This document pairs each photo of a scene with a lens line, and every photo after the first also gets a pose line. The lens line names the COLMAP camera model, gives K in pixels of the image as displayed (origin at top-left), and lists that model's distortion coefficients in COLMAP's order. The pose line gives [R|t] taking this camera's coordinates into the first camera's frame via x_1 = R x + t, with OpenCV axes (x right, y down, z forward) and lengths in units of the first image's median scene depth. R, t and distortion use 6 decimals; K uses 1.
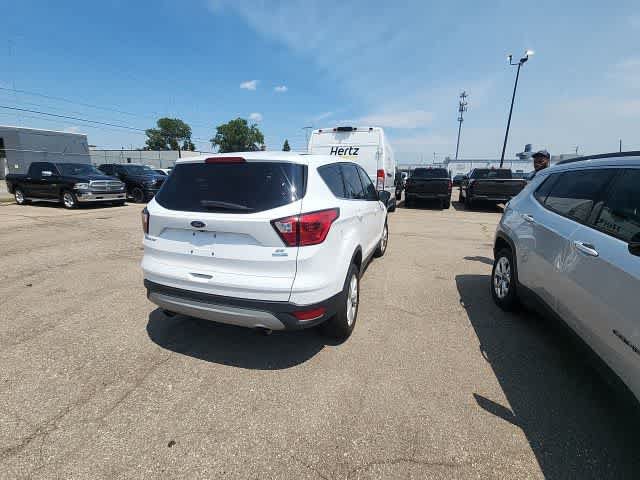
lens RADIAL K [[272.3, 0, 320.6], [0, 272.3, 240.3], [0, 0, 1]] dist [0.015813, -0.011234]
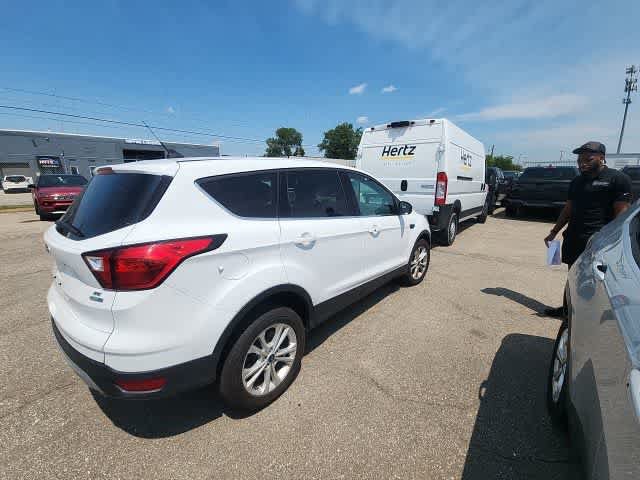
lens RADIAL K [[272.3, 0, 320.6], [0, 272.3, 240.3], [0, 0, 1]] dist [0.015813, -0.011234]
pose [[0.933701, 0.068959, -0.351351, 0.182735], [-0.071236, 0.997439, 0.006458, -0.042129], [0.350896, 0.018999, 0.936222, 0.140656]]
